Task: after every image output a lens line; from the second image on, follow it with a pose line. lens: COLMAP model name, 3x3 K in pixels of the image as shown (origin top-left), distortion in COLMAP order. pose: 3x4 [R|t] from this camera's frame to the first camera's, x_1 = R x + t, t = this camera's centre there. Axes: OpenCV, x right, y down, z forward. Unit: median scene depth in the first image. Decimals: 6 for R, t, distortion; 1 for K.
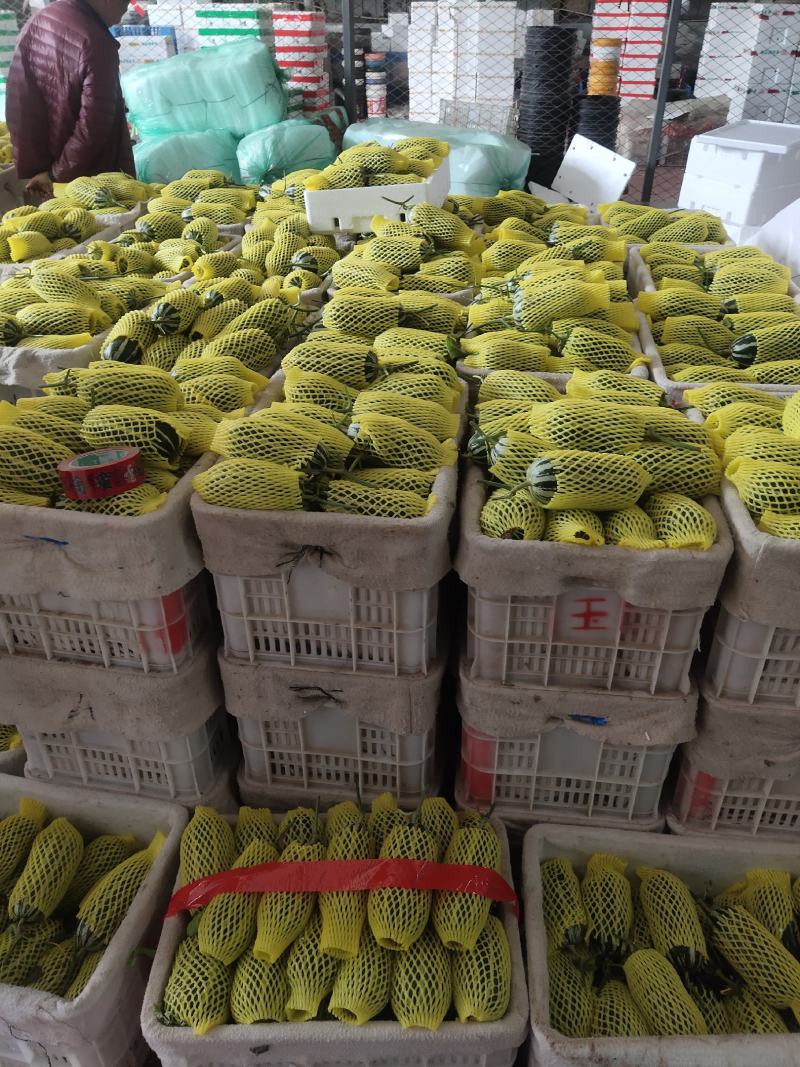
lens RADIAL K [[821.5, 0, 400.0], [0, 821.5, 533.5], [0, 0, 1]] dist [0.029030, -0.005064]
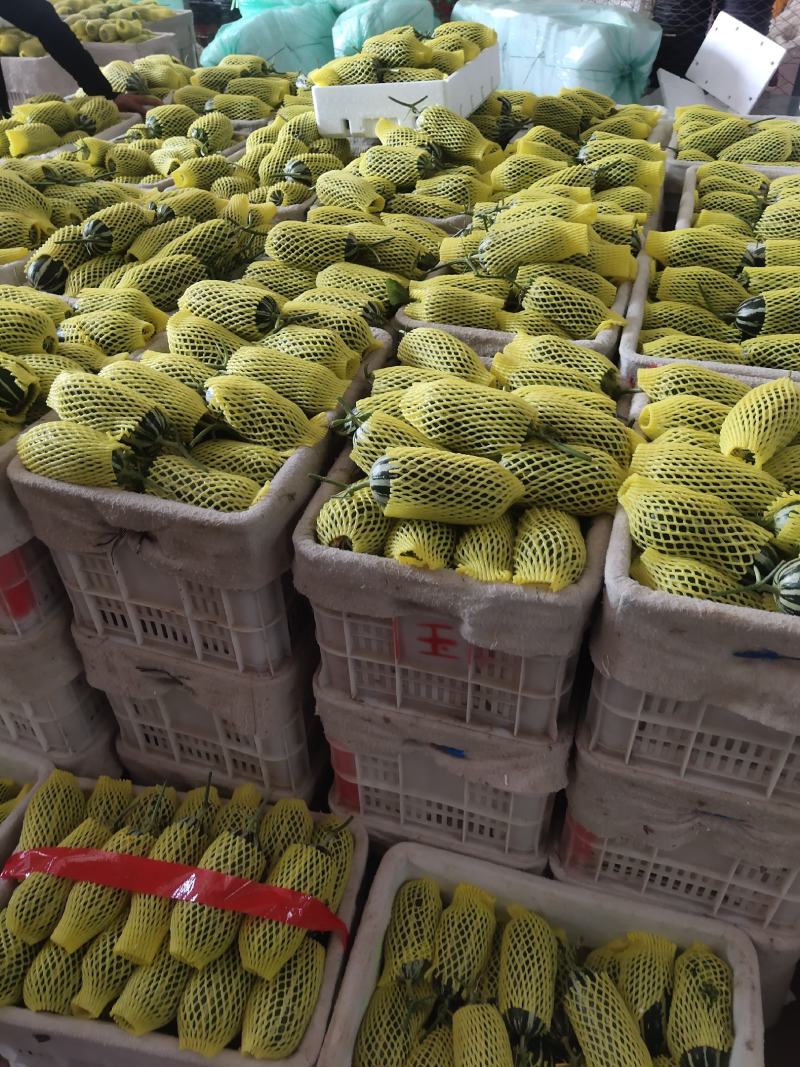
lens RADIAL K [[821.5, 0, 400.0], [0, 821.5, 533.5], [0, 0, 1]] dist [0.029030, -0.005064]
pose [[0.982848, 0.106575, -0.150507, 0.276100], [-0.087720, 0.988041, 0.126806, -0.103796], [0.162221, -0.111428, 0.980443, 0.151581]]
